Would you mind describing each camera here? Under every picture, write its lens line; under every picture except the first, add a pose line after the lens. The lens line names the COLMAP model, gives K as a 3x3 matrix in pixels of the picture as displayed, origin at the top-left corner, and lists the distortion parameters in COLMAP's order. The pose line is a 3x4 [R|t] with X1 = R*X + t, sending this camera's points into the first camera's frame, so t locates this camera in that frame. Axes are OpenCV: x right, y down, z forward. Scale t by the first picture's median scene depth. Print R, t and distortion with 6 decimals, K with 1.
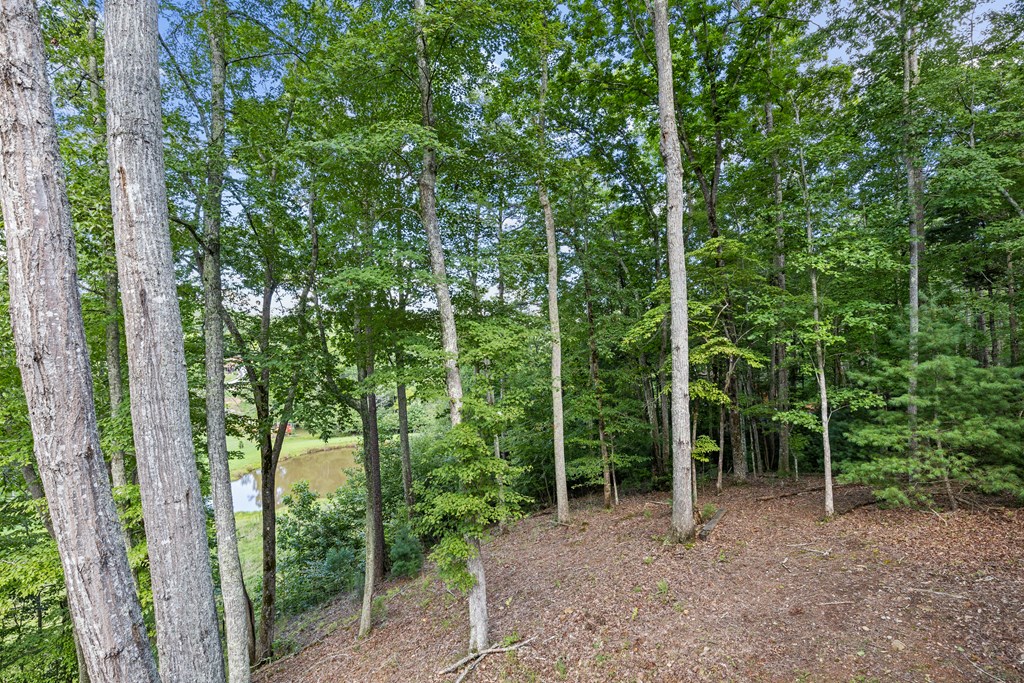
lens RADIAL K [[466.3, 0, 512.4], [0, 466.3, 342.1], [0, 0, 1]] dist [0.001761, 0.000157]
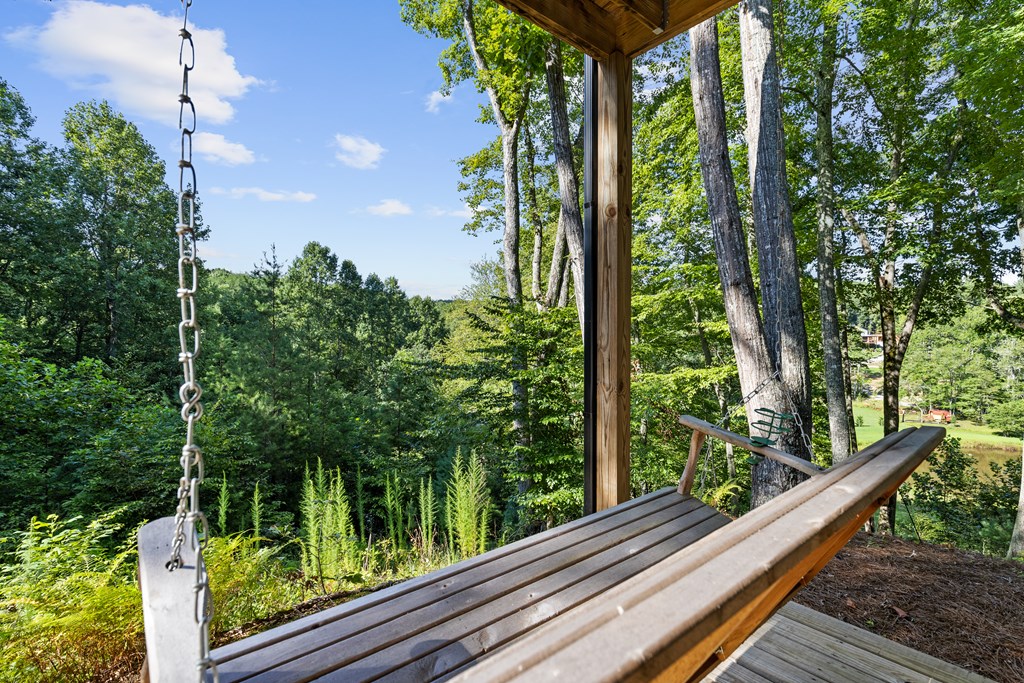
lens RADIAL K [[466.3, 0, 510.4], [0, 466.3, 342.4], [0, 0, 1]] dist [0.001761, 0.000157]
pose [[0.354612, 0.014687, -0.934898, 0.347479], [-0.001595, 0.999885, 0.015103, 0.707916], [0.935012, -0.003865, 0.354595, -0.280518]]
